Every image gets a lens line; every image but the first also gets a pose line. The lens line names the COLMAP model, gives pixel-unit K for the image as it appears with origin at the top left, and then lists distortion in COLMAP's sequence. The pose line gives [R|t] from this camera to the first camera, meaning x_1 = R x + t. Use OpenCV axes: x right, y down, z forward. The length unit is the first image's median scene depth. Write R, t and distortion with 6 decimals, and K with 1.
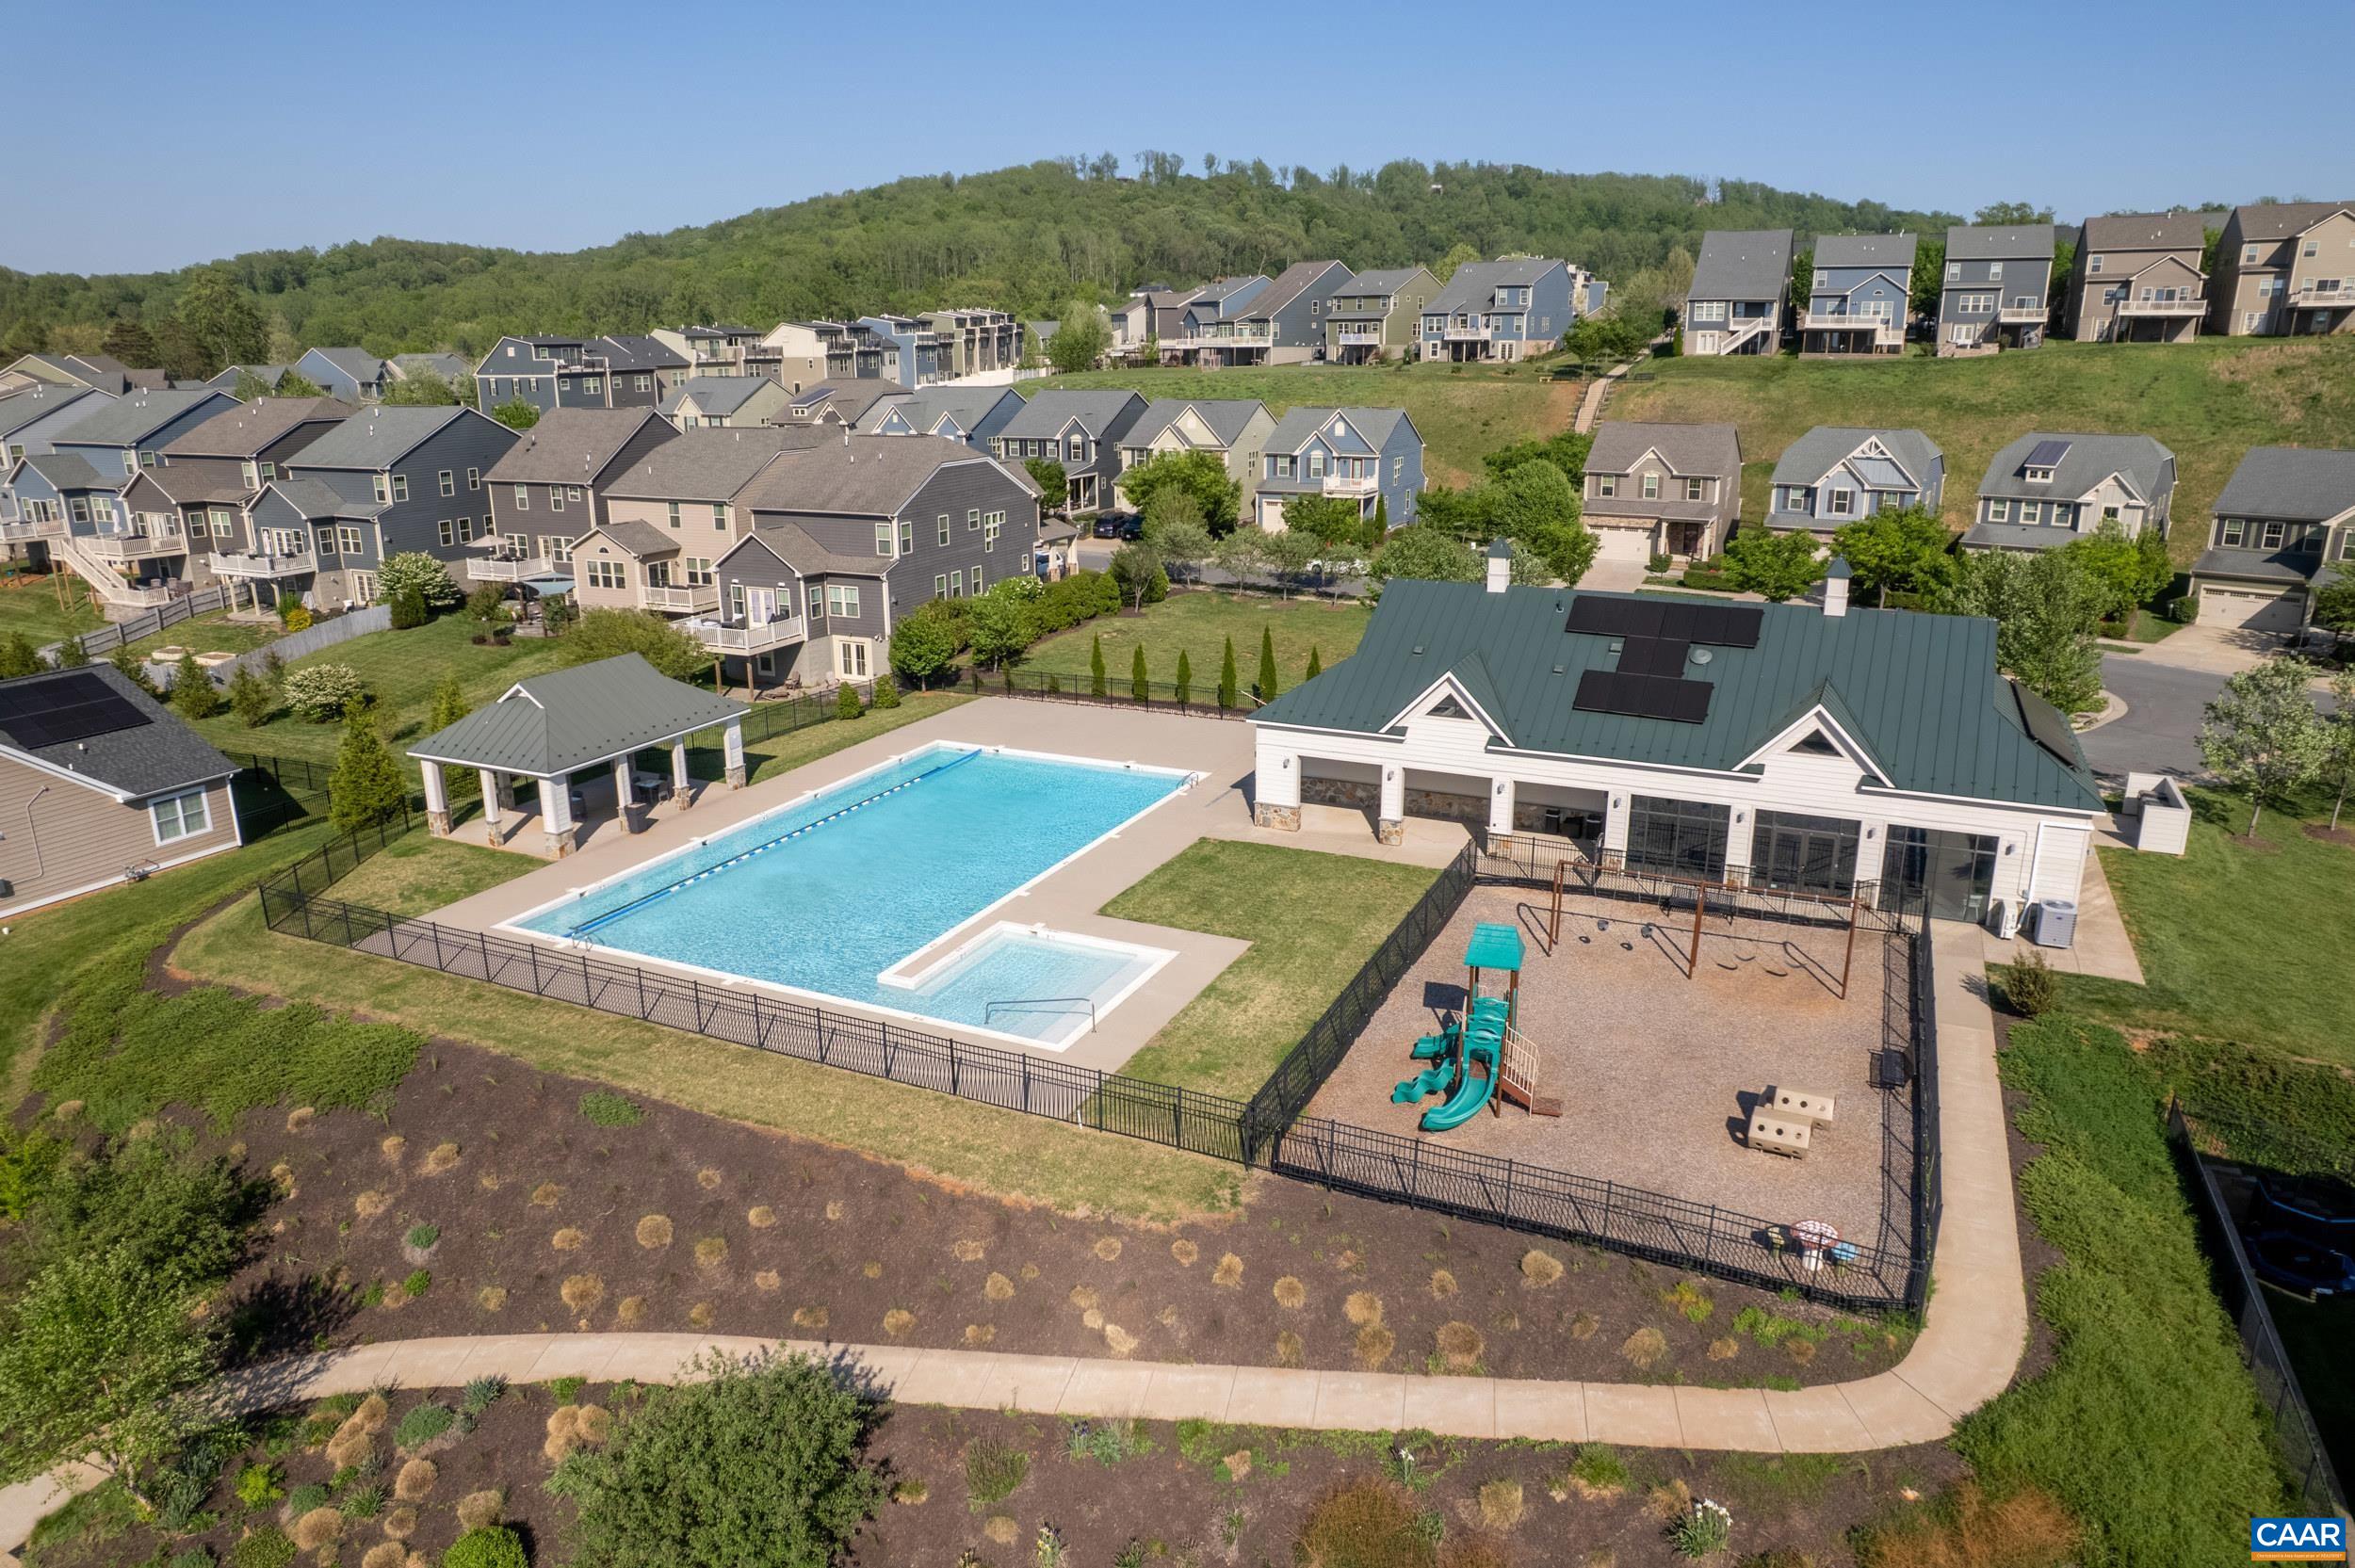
lens RADIAL K [[1512.0, 0, 1183.5], [0, 1512.0, 778.3], [0, 0, 1]] dist [-0.086000, 0.077078]
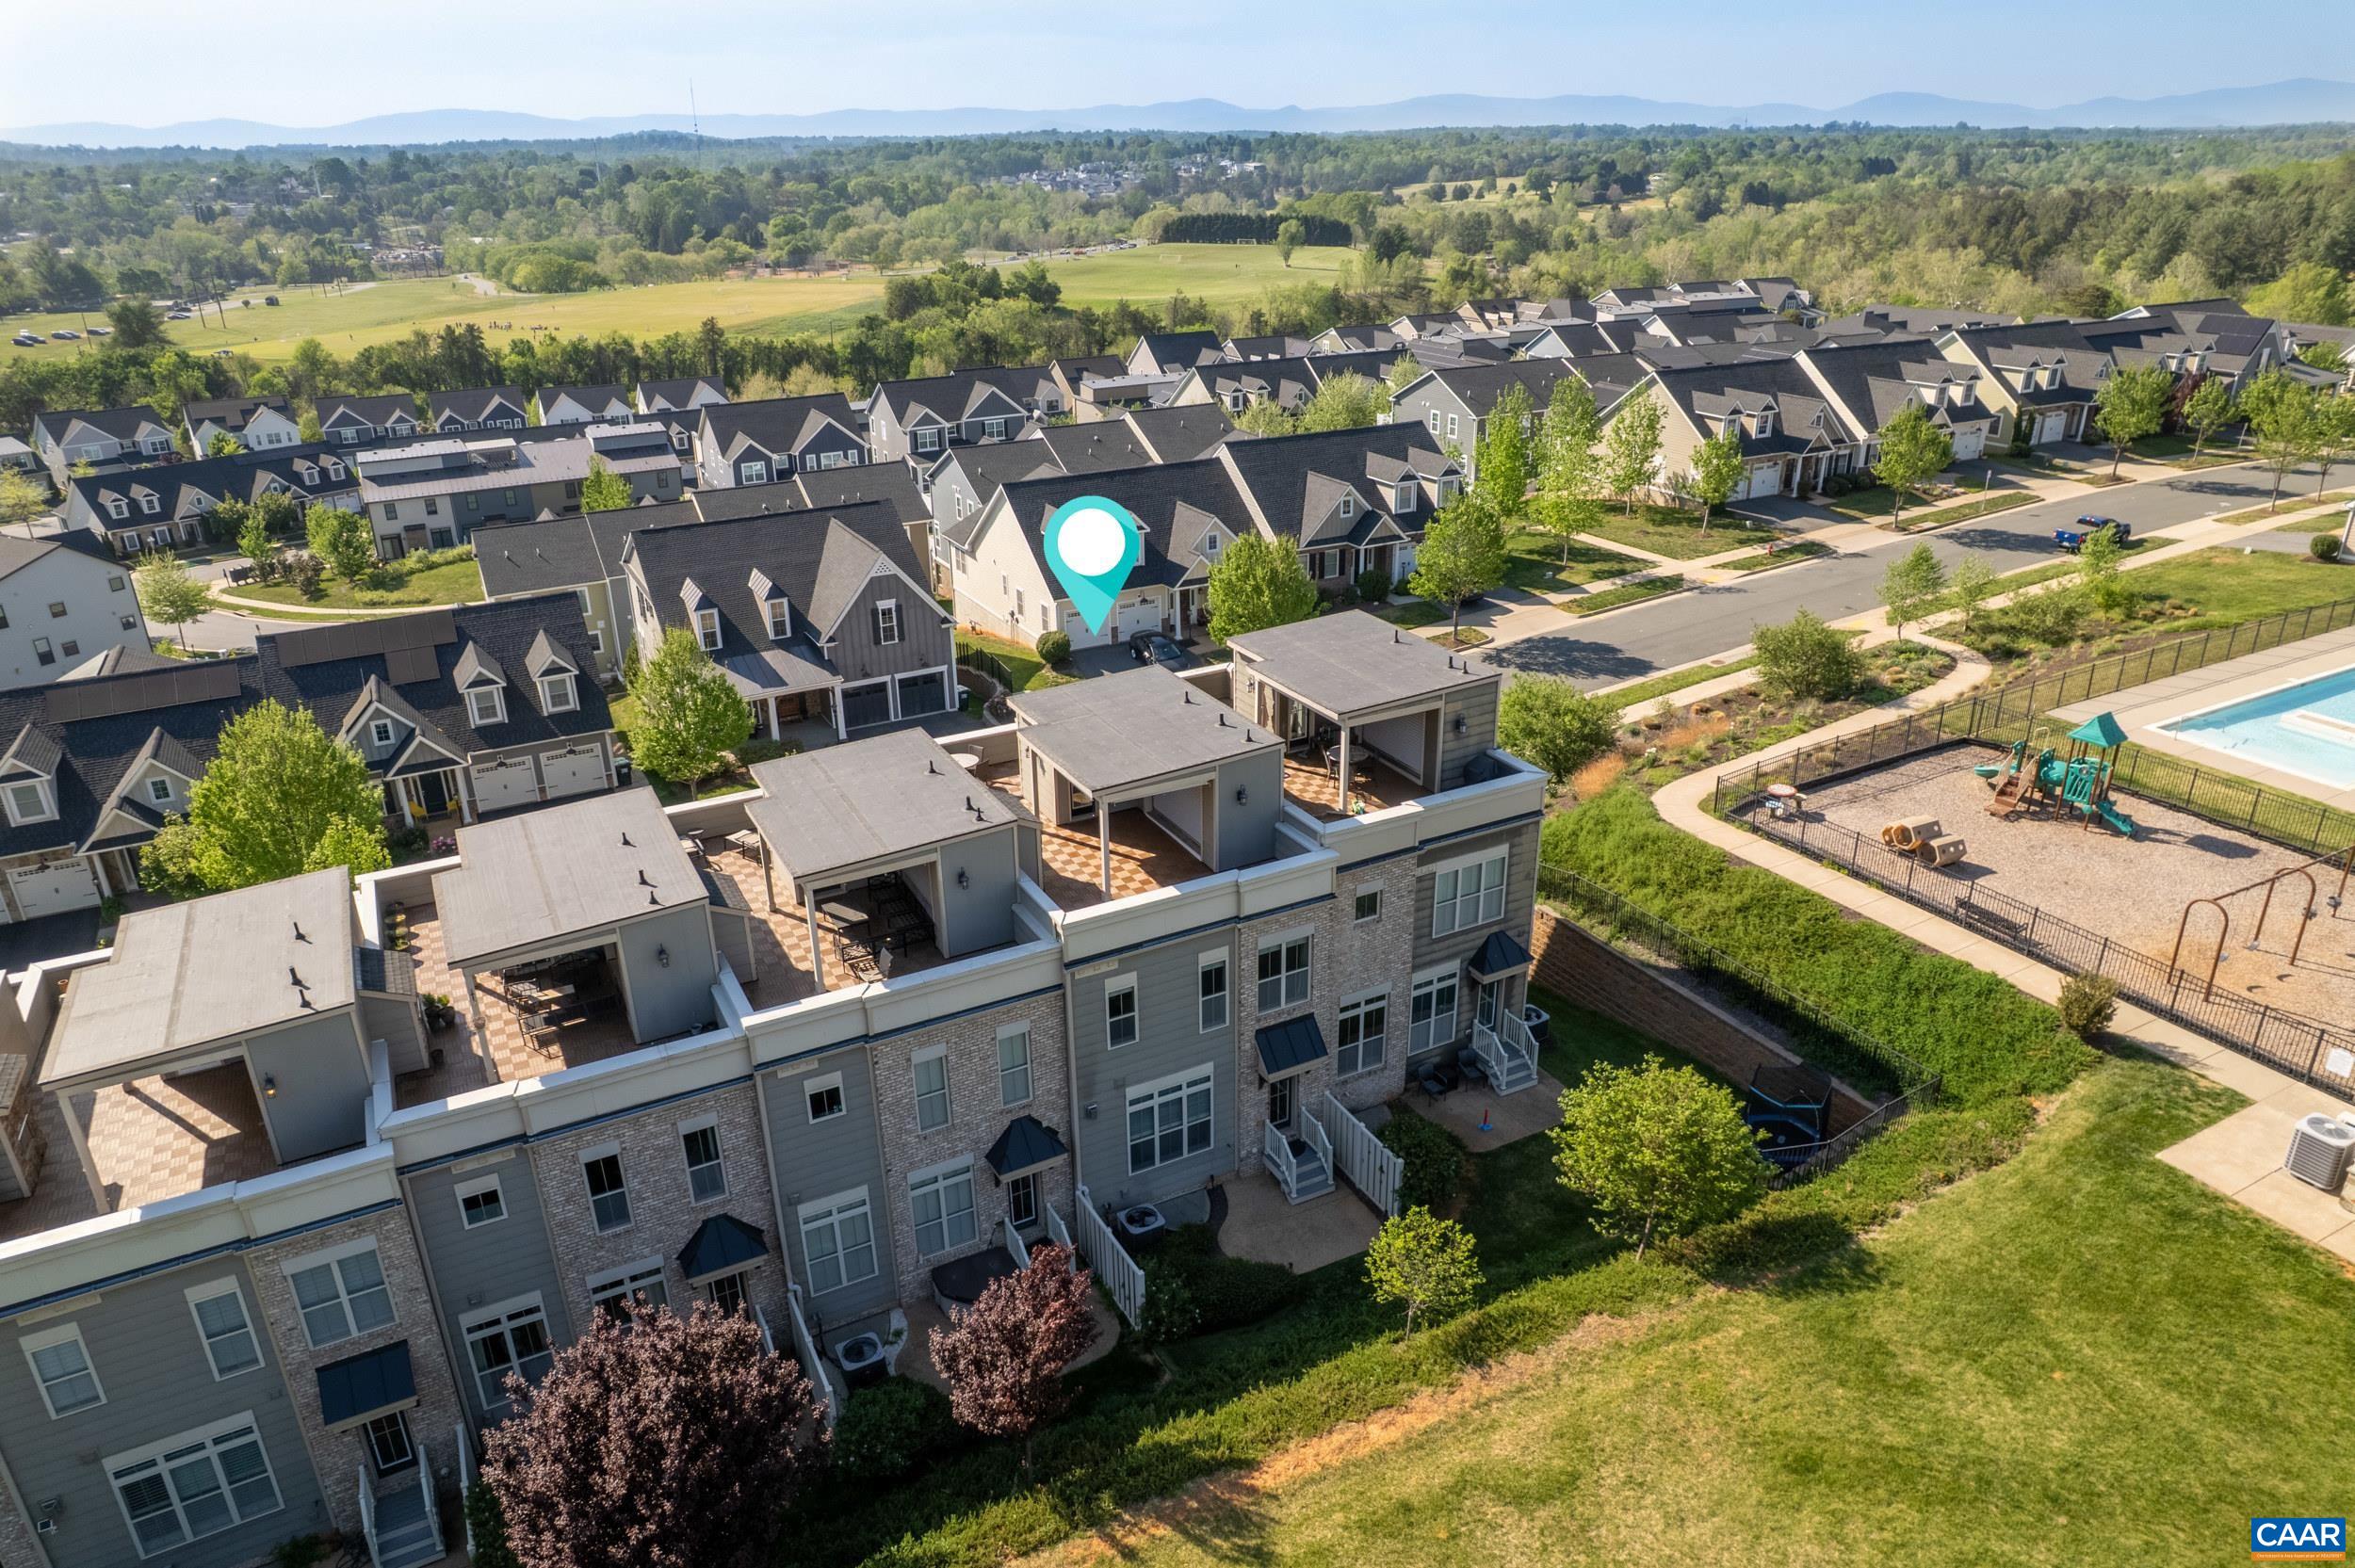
lens RADIAL K [[1512.0, 0, 1183.5], [0, 1512.0, 778.3], [0, 0, 1]] dist [-0.086000, 0.077078]
pose [[-0.595955, 0.326140, -0.733806, 1.146466], [-0.207744, 0.820083, 0.533204, -0.266754], [0.775680, 0.470209, -0.420979, 0.636830]]
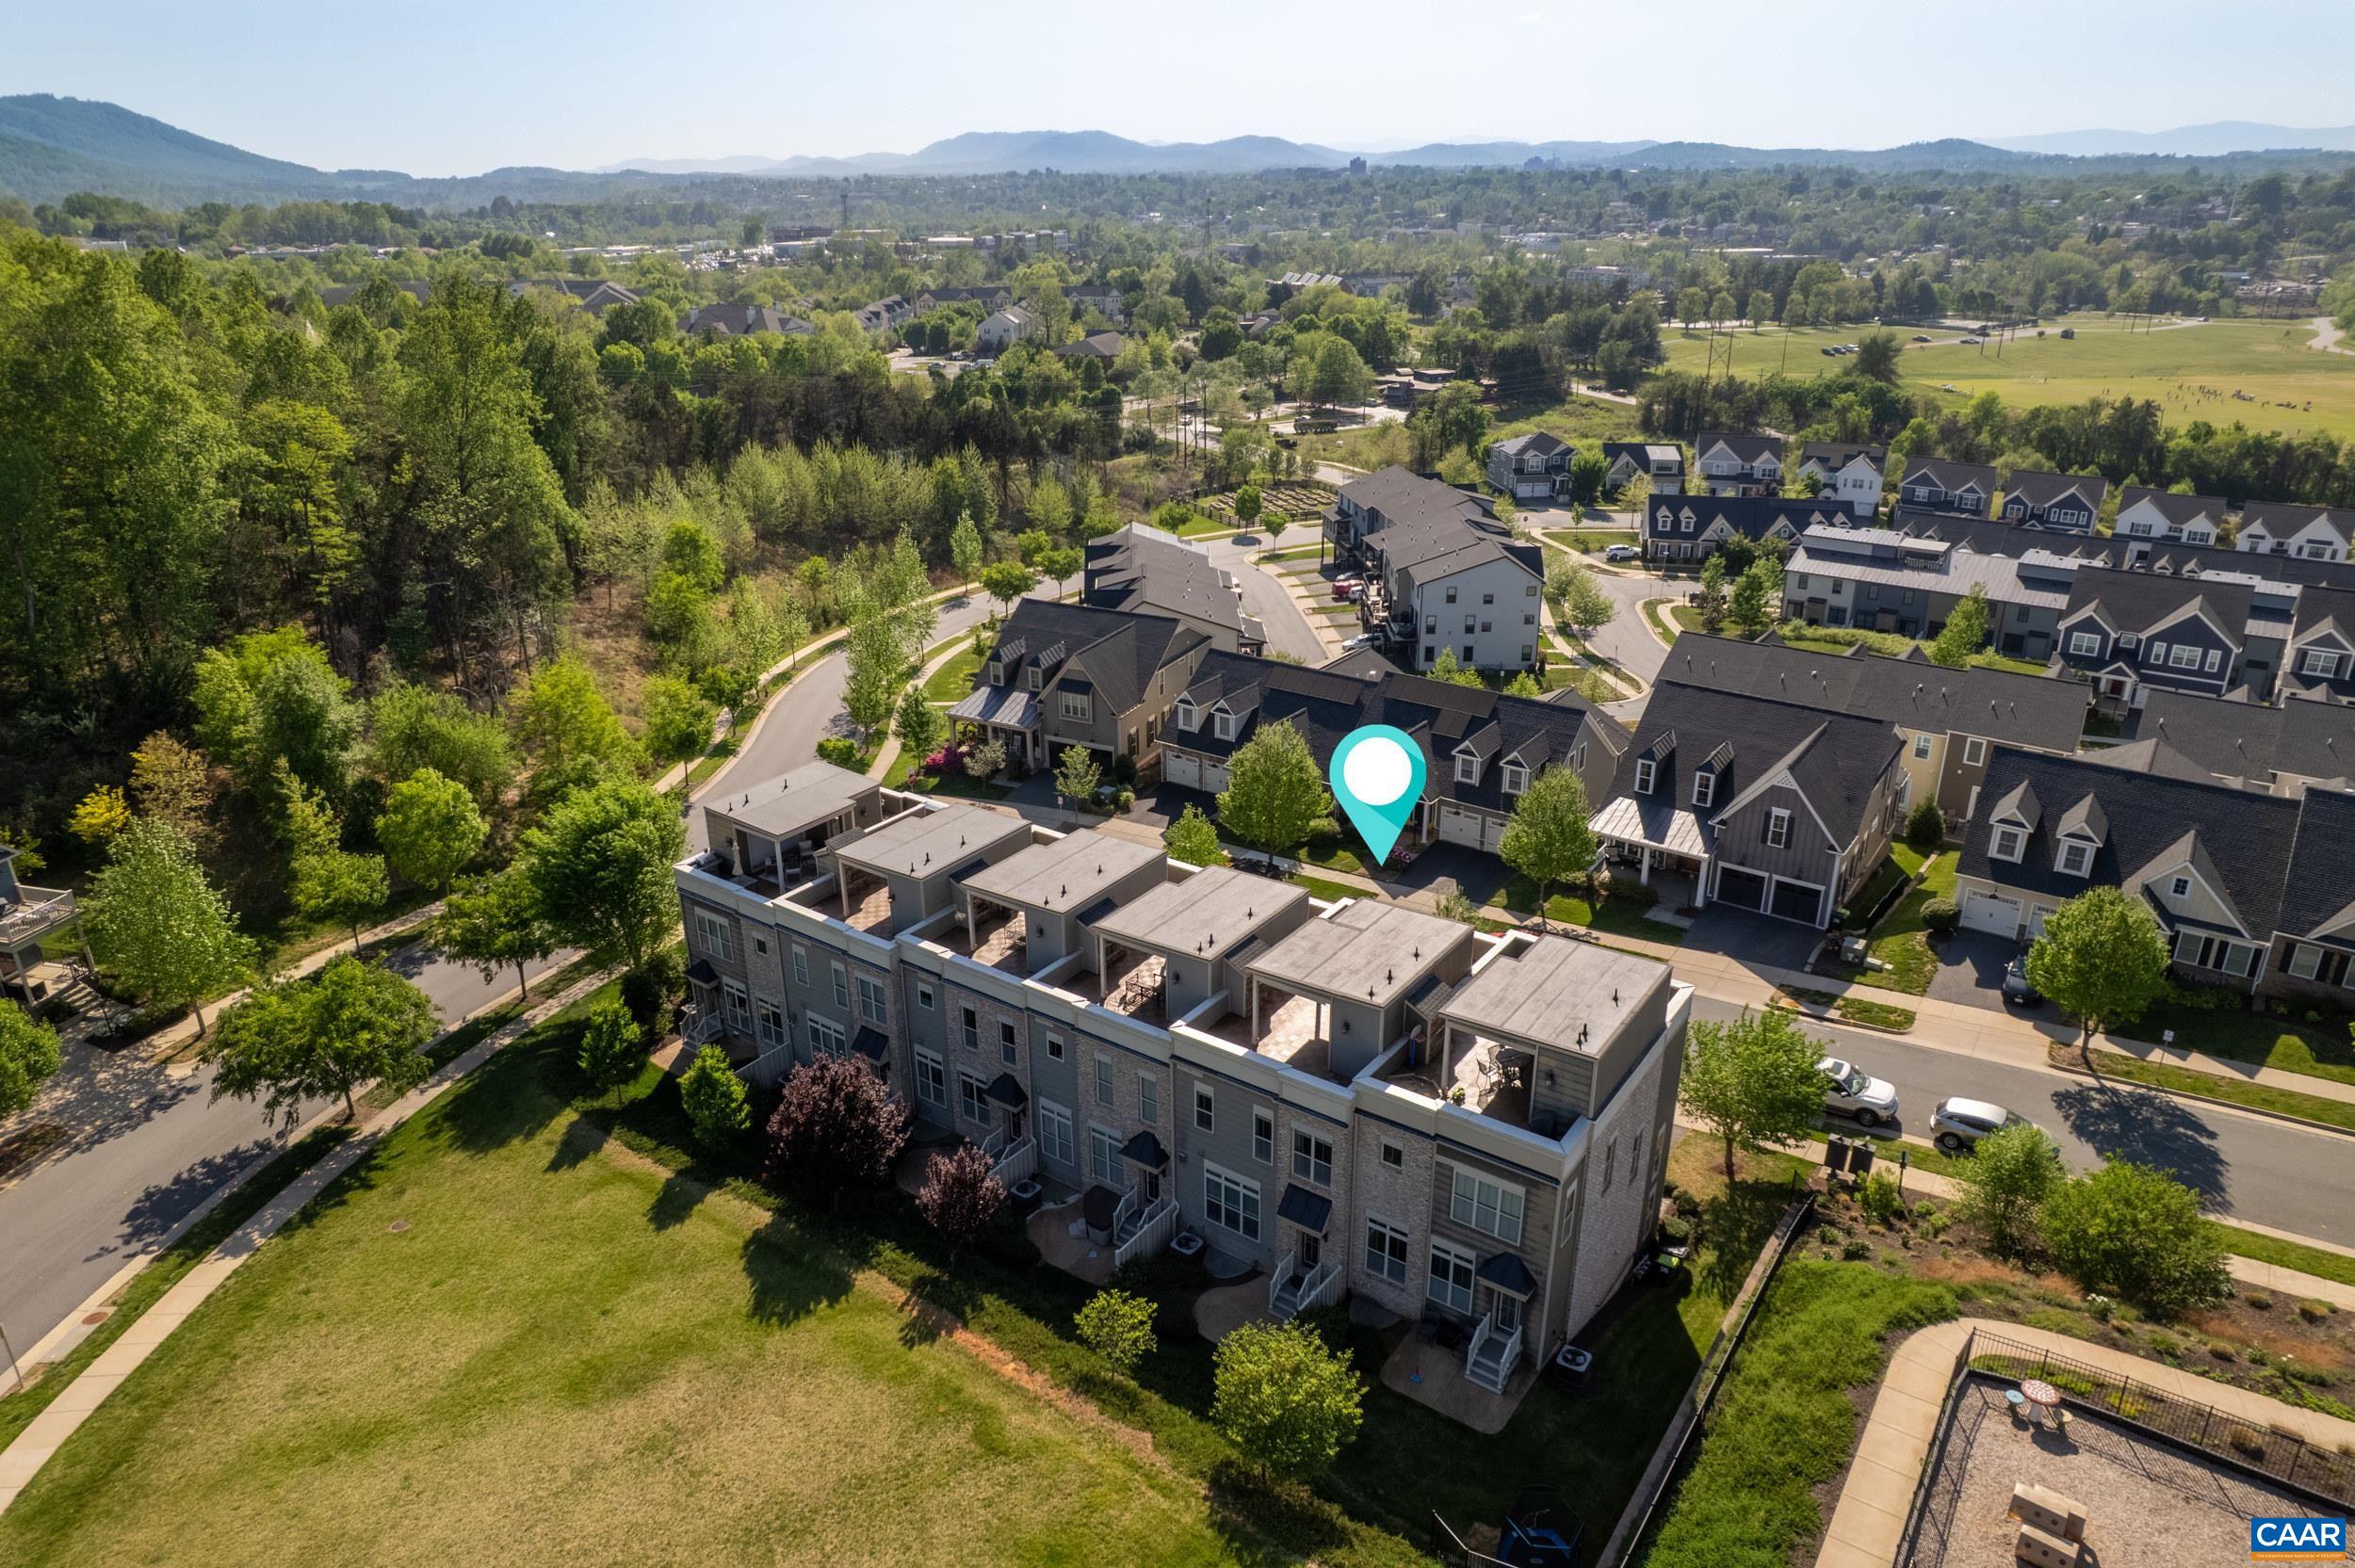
lens RADIAL K [[1511.1, 0, 1177.5], [0, 1511.1, 784.0], [0, 0, 1]] dist [-0.083463, 0.064915]
pose [[-0.983101, -0.055885, 0.174328, 0.557112], [0.065020, 0.783585, 0.617872, -0.606106], [-0.171131, 0.618766, -0.766709, 1.019385]]
